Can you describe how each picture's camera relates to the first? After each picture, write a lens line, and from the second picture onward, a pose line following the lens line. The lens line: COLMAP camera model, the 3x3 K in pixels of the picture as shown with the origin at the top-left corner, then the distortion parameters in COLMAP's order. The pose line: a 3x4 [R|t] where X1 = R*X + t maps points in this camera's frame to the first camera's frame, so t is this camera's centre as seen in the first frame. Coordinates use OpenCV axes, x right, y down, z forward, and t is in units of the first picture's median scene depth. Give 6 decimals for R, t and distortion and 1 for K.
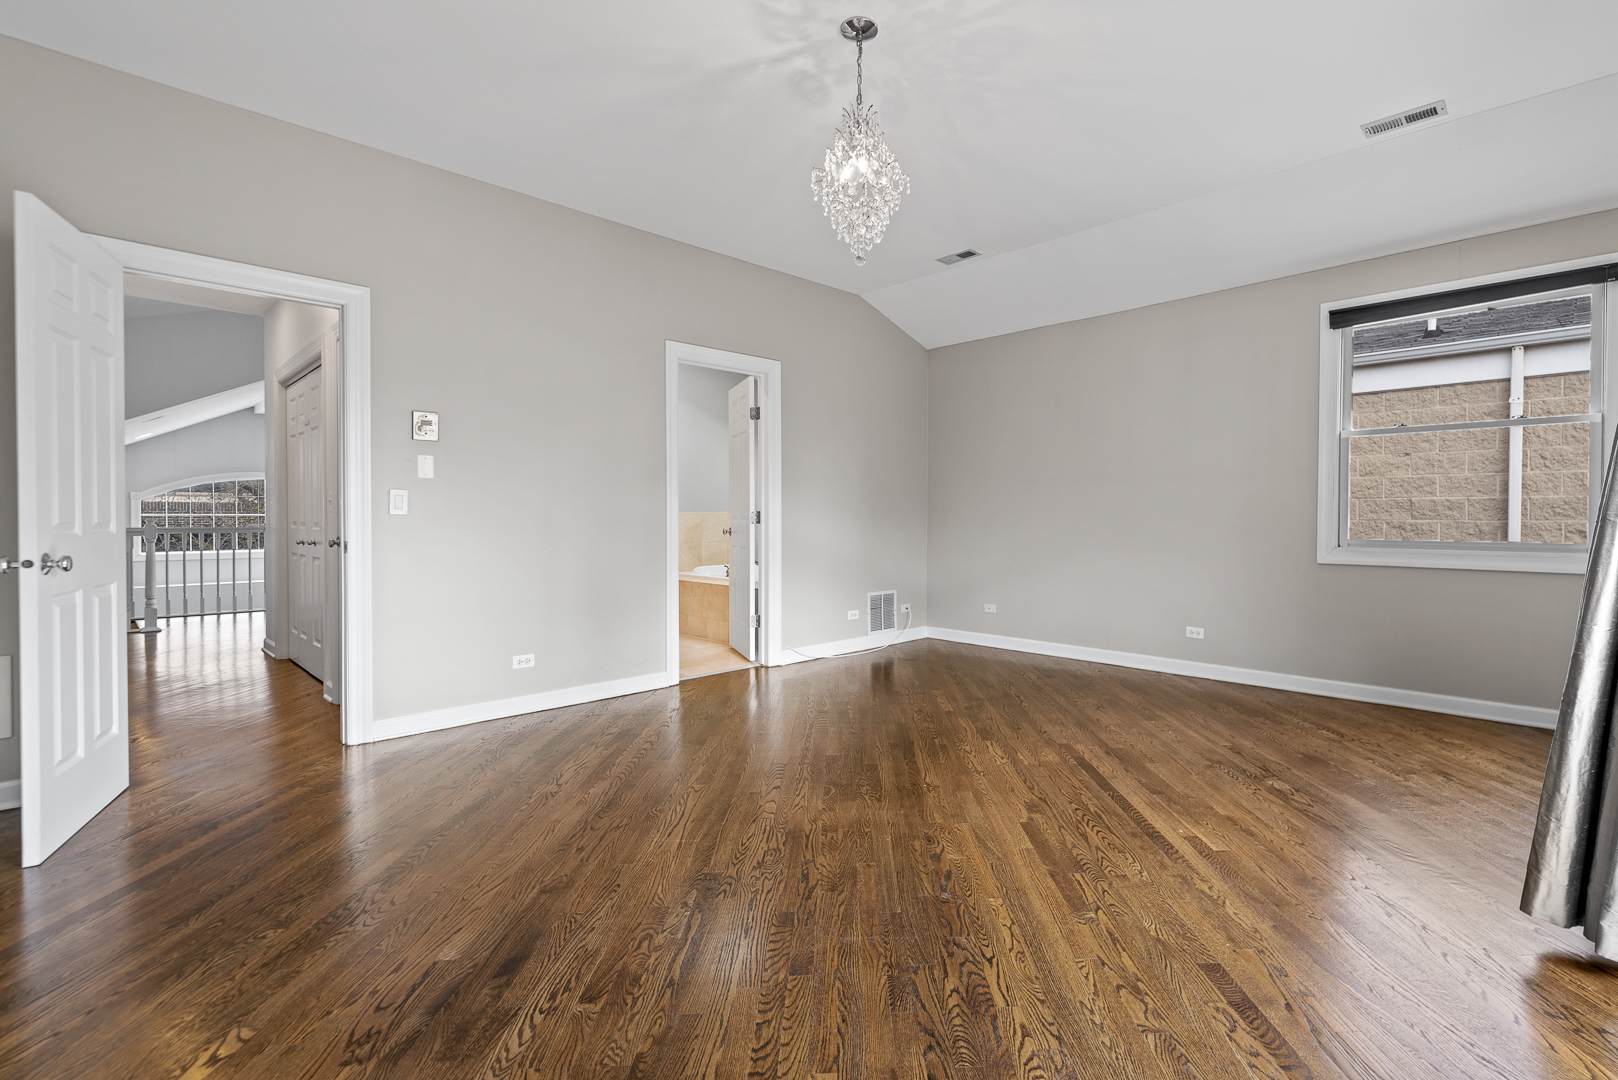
lens RADIAL K [[737.0, 0, 788.3], [0, 737.0, 520.1], [0, 0, 1]] dist [-0.000950, 0.000053]
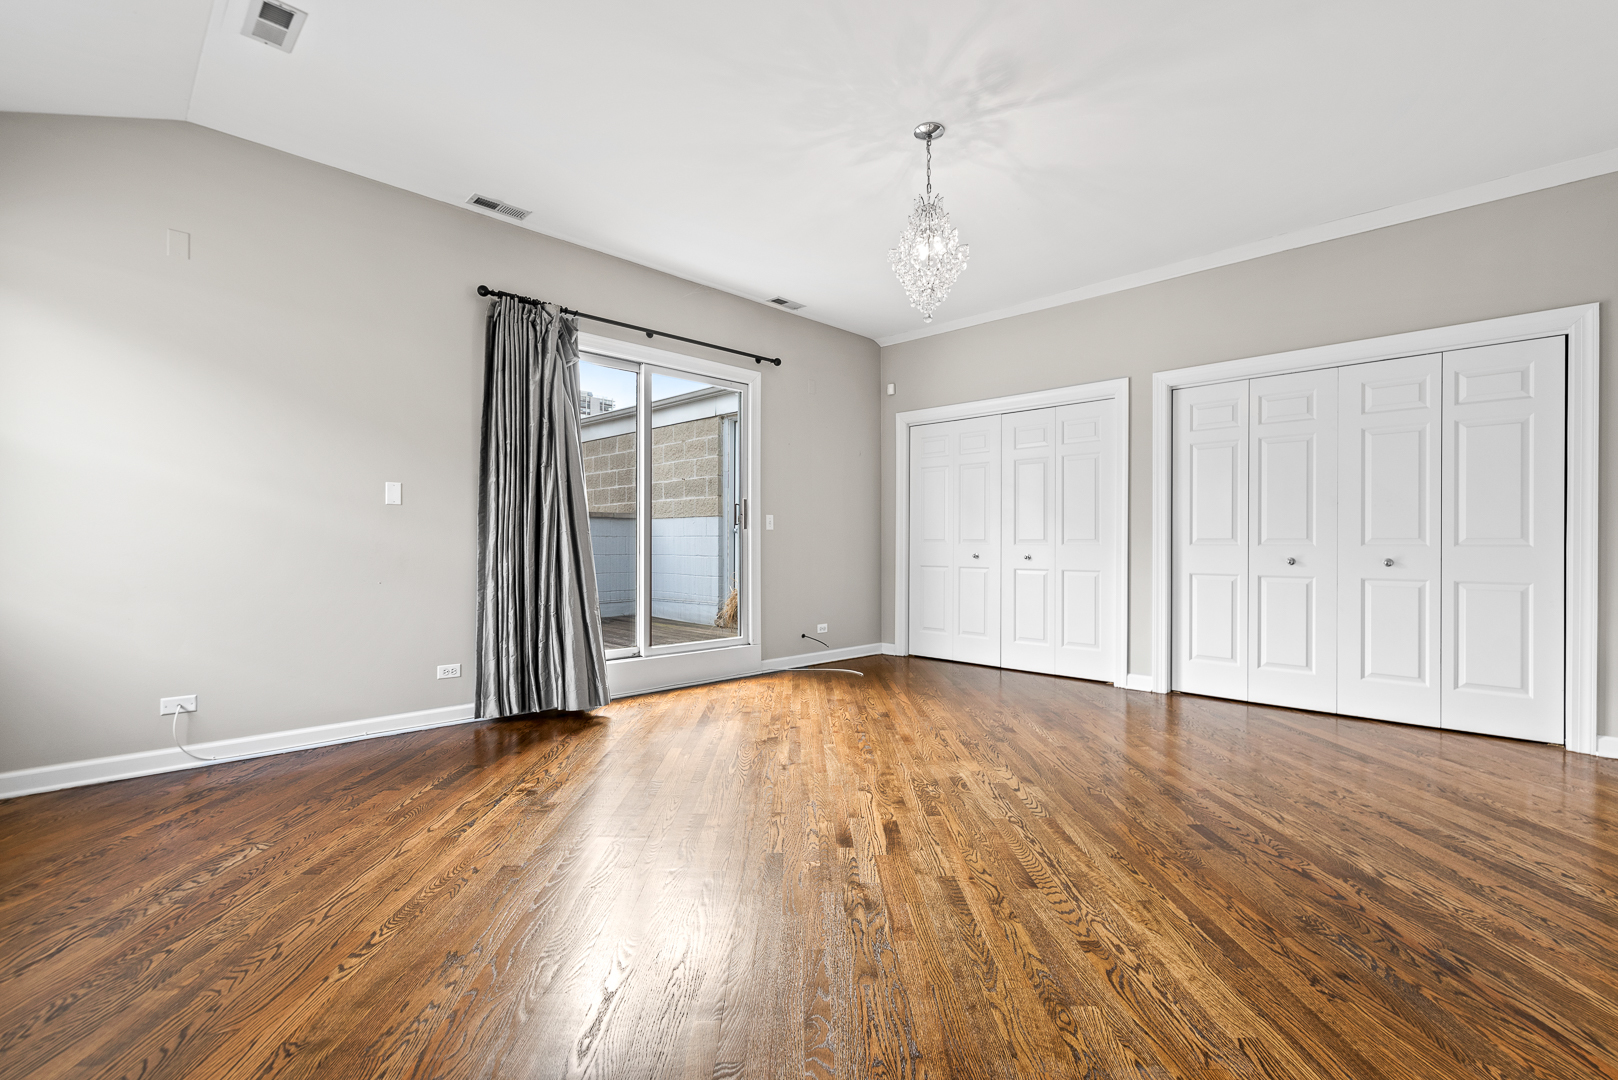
lens RADIAL K [[741.3, 0, 821.4], [0, 741.3, 547.4], [0, 0, 1]] dist [0.000962, 0.000219]
pose [[-0.995993, -0.002036, -0.089408, 0.373063], [-0.003046, 0.999933, 0.011171, 0.019092], [0.089379, 0.011399, -0.995932, 2.154090]]
